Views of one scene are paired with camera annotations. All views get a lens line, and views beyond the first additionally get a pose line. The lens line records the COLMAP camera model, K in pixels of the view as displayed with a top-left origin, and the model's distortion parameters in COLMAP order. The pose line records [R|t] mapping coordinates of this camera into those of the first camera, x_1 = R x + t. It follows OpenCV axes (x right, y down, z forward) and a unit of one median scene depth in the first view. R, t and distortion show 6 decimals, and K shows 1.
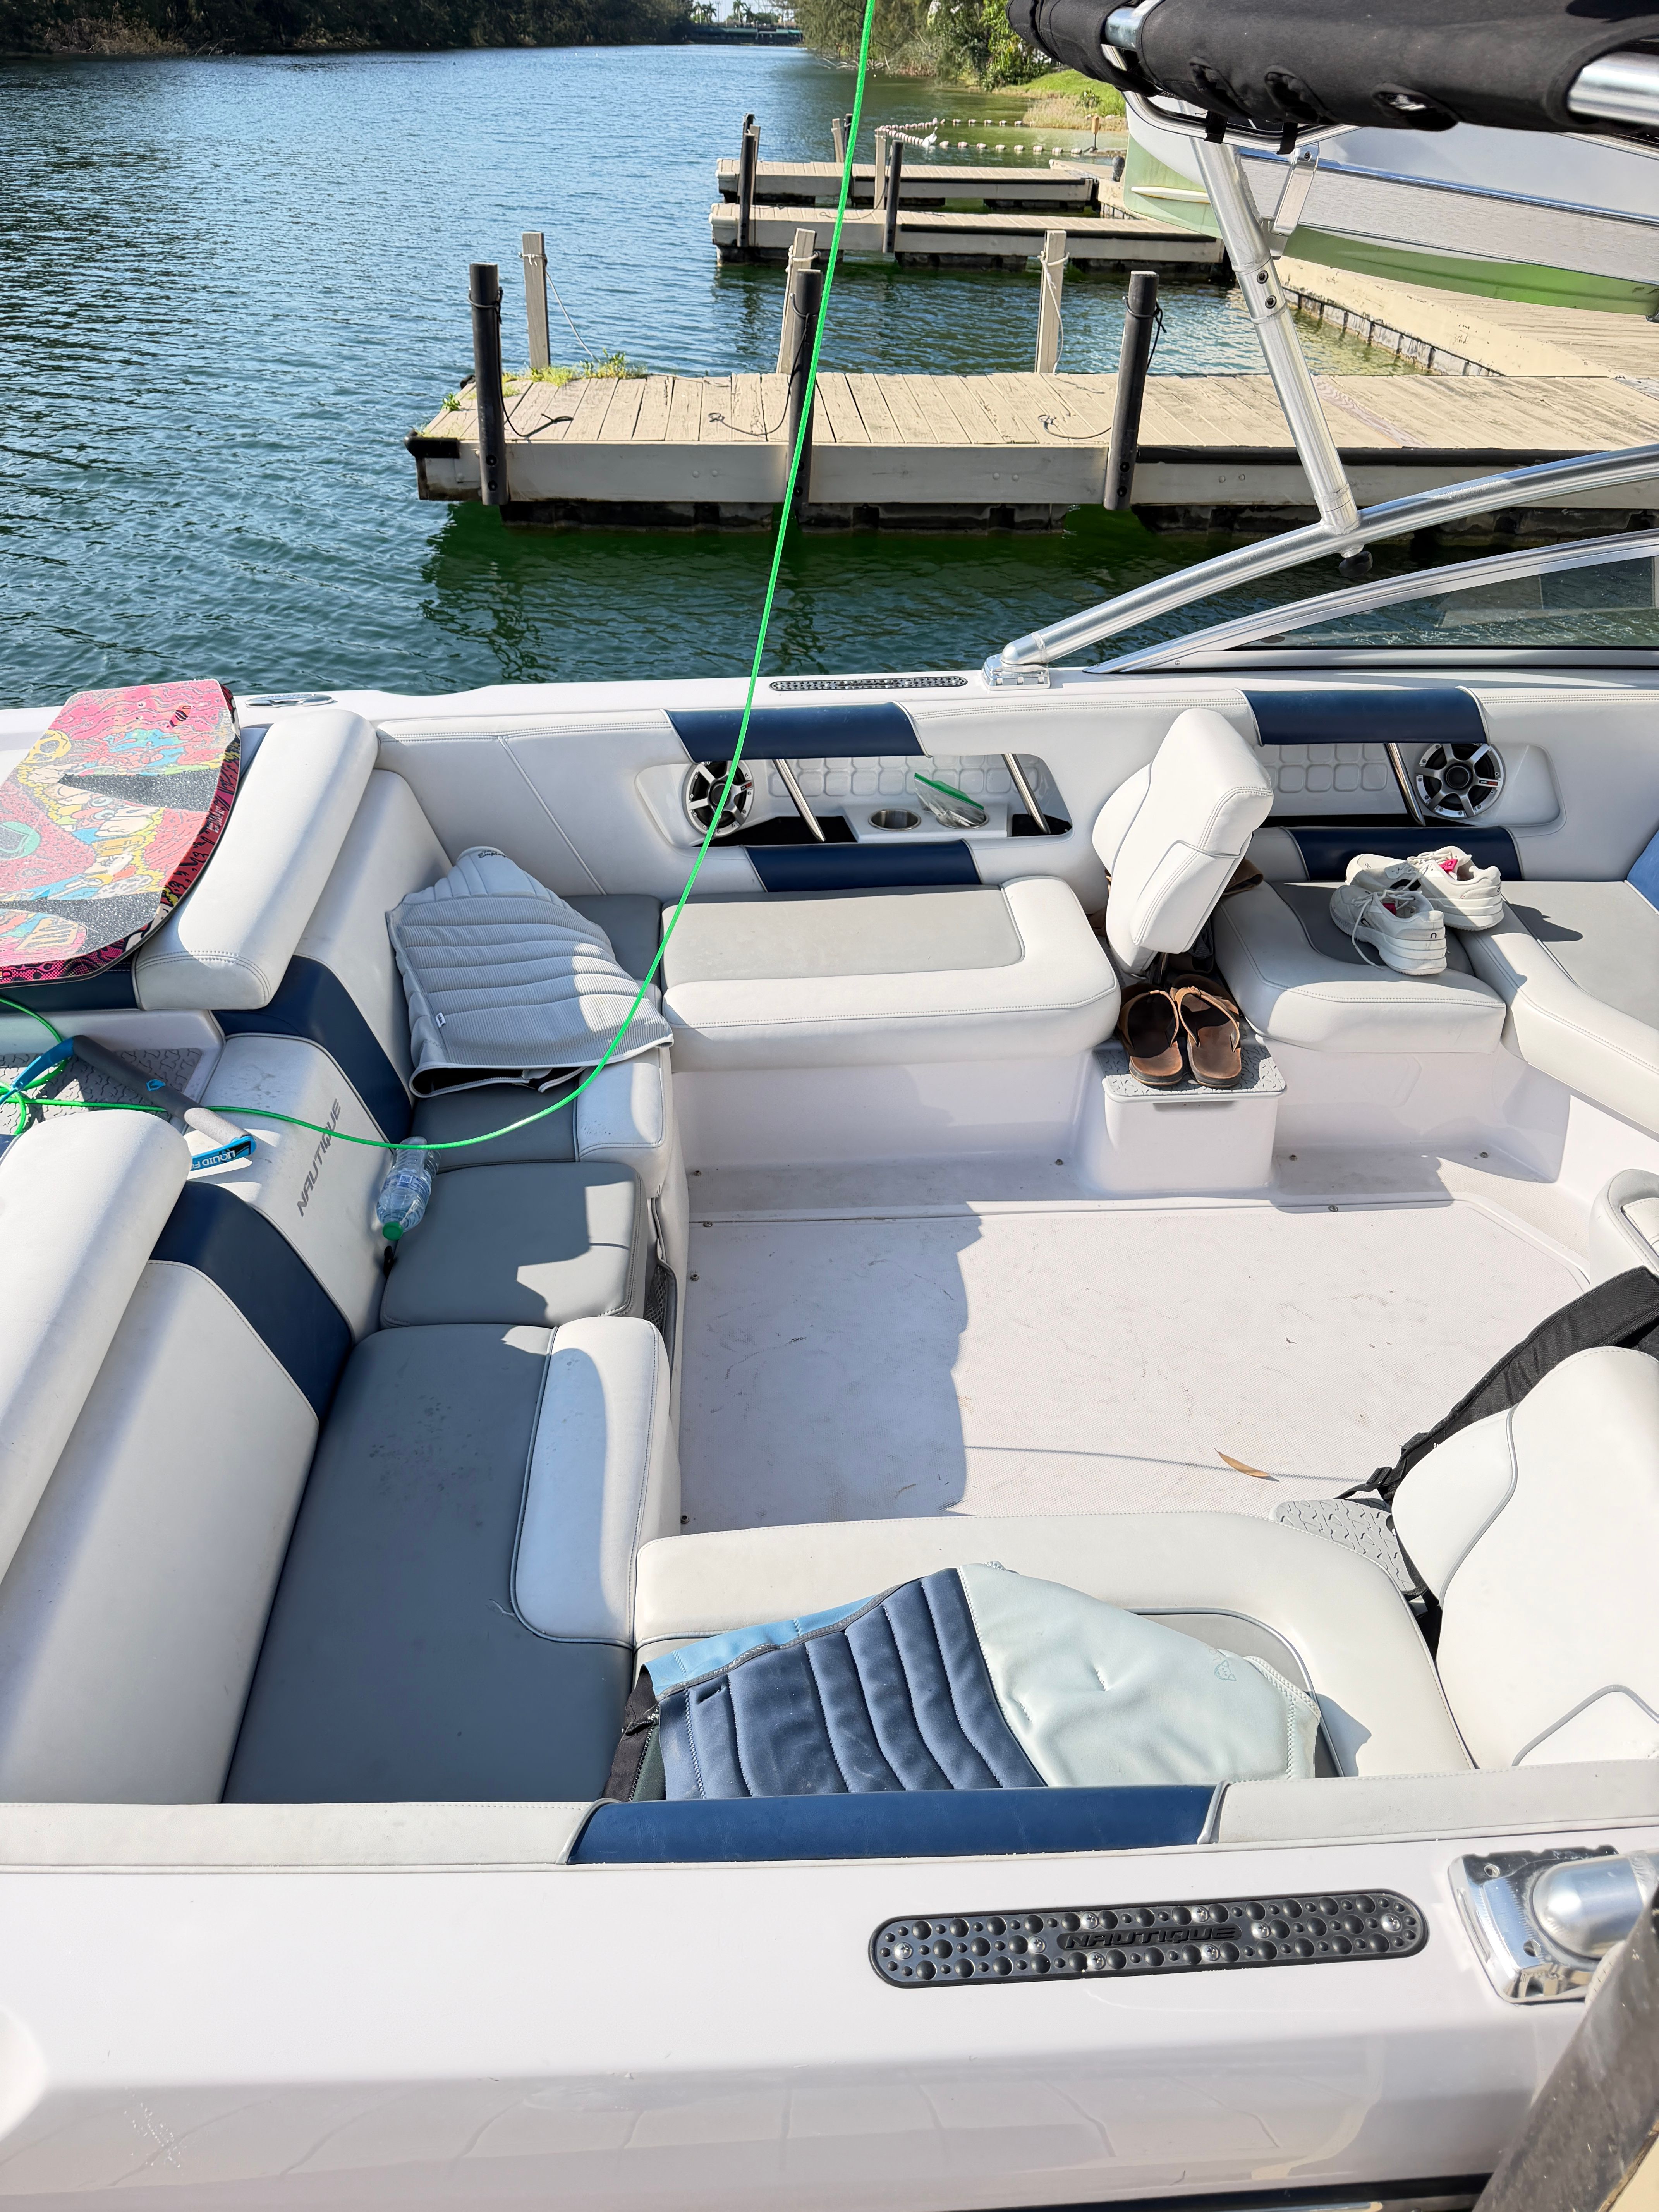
lens RADIAL K [[1622.3, 0, 829.4], [0, 1622.3, 1106.6], [0, 0, 1]] dist [-0.000439, 0.003532]
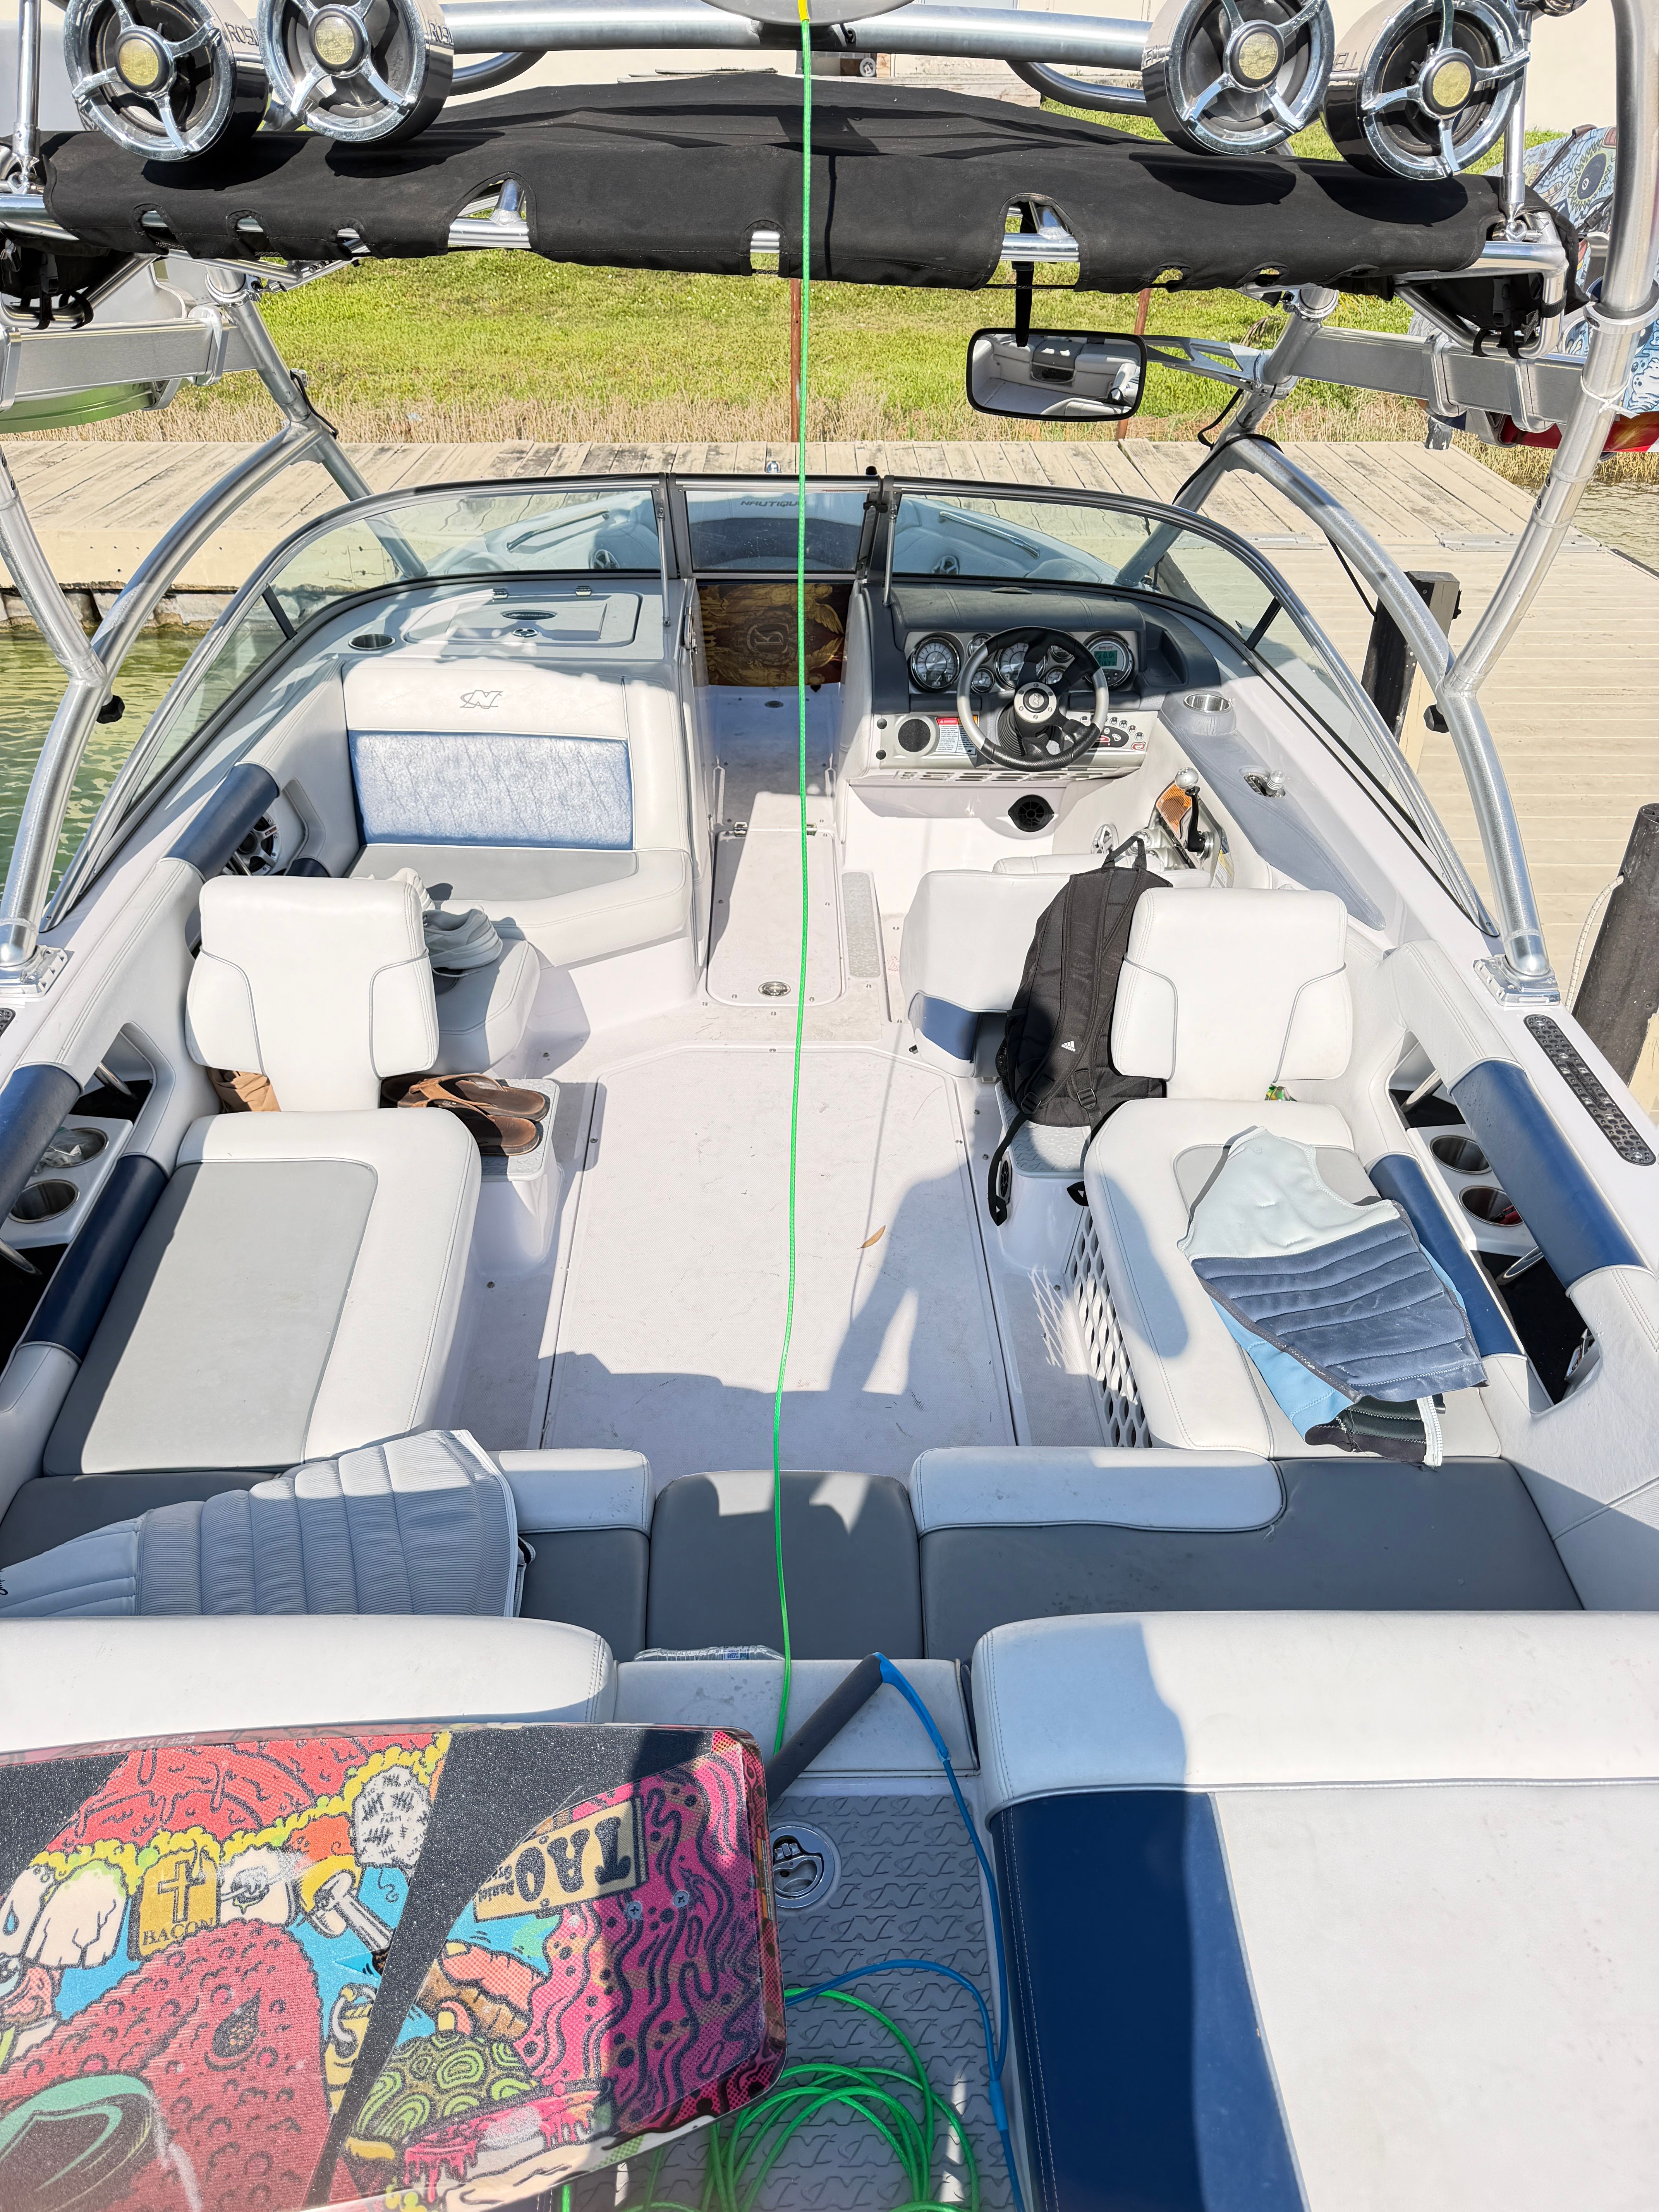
lens RADIAL K [[1622.3, 0, 829.4], [0, 1622.3, 1106.6], [0, 0, 1]] dist [-0.000439, 0.003532]
pose [[0.098702, -0.602173, 0.792241, -0.579568], [0.583945, 0.679693, 0.443875, -0.368045], [-0.805770, 0.418814, 0.418723, 0.343740]]
